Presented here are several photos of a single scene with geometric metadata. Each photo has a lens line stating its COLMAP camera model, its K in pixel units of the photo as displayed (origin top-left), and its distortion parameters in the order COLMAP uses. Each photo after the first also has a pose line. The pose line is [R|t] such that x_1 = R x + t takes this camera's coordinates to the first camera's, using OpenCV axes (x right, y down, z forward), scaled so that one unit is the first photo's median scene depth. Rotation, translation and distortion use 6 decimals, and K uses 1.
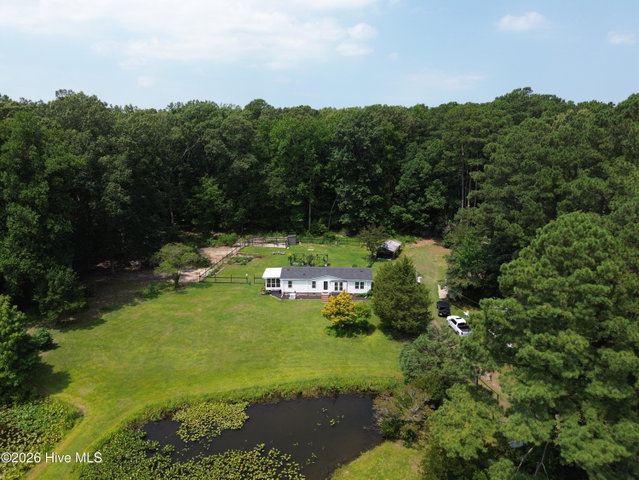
lens RADIAL K [[453.6, 0, 320.4], [0, 453.6, 243.1], [0, 0, 1]] dist [0.062186, -0.052995]
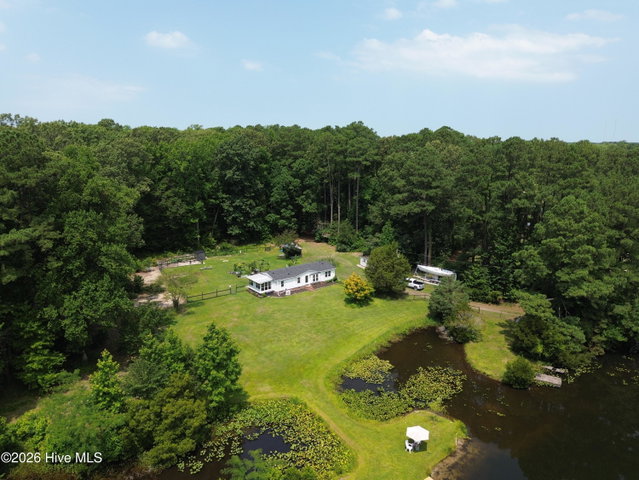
lens RADIAL K [[453.6, 0, 324.5], [0, 453.6, 238.9], [0, 0, 1]] dist [0.062186, -0.052995]
pose [[0.770803, -0.132504, 0.623141, -0.507369], [0.152932, 0.988015, 0.020919, -0.024110], [-0.618445, 0.079173, 0.781829, -0.005831]]
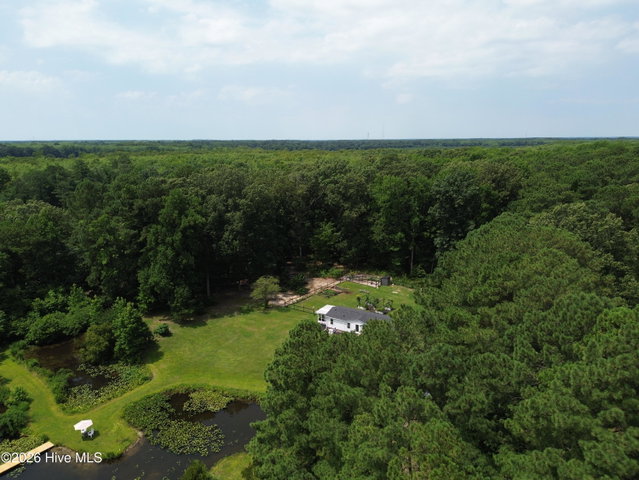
lens RADIAL K [[453.6, 0, 321.2], [0, 453.6, 243.4], [0, 0, 1]] dist [0.062186, -0.052995]
pose [[0.864495, 0.098901, -0.492816, 0.364933], [-0.109908, 0.993919, 0.006666, -0.093885], [0.490478, 0.048402, 0.870108, -0.090013]]
